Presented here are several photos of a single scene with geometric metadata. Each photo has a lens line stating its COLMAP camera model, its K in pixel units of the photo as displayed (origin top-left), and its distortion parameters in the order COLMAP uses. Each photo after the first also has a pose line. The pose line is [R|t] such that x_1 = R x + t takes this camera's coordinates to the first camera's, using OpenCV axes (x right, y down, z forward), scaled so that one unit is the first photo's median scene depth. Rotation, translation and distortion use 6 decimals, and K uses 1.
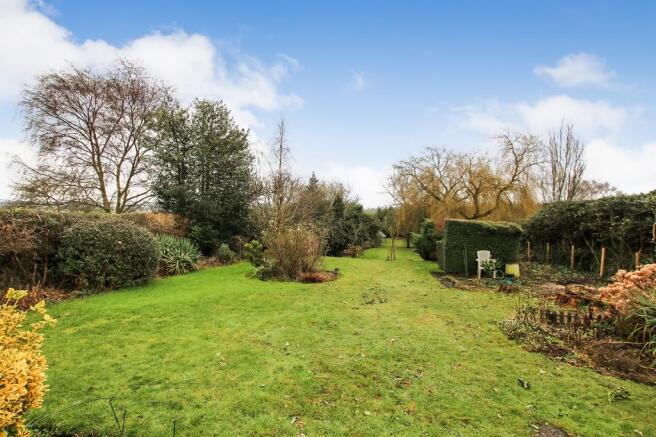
lens RADIAL K [[308.4, 0, 328.5], [0, 308.4, 221.0], [0, 0, 1]] dist [-0.026788, 0.001398]
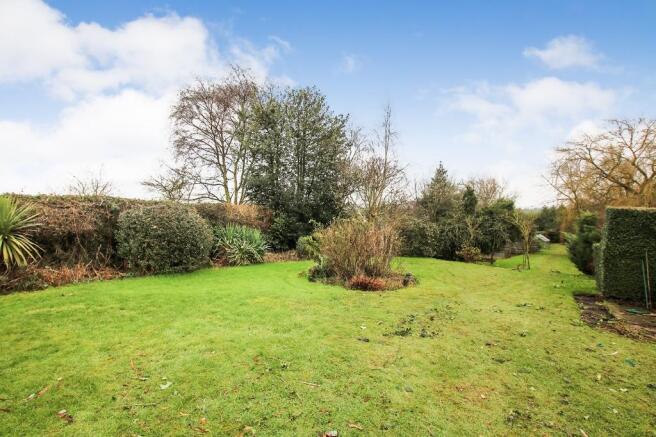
lens RADIAL K [[308.4, 0, 334.5], [0, 308.4, 221.7], [0, 0, 1]] dist [-0.026788, 0.001398]
pose [[0.897438, 0.012370, -0.440967, 0.115902], [-0.013045, 0.999914, 0.001502, 0.020112], [0.440947, 0.004404, 0.897522, 0.168262]]
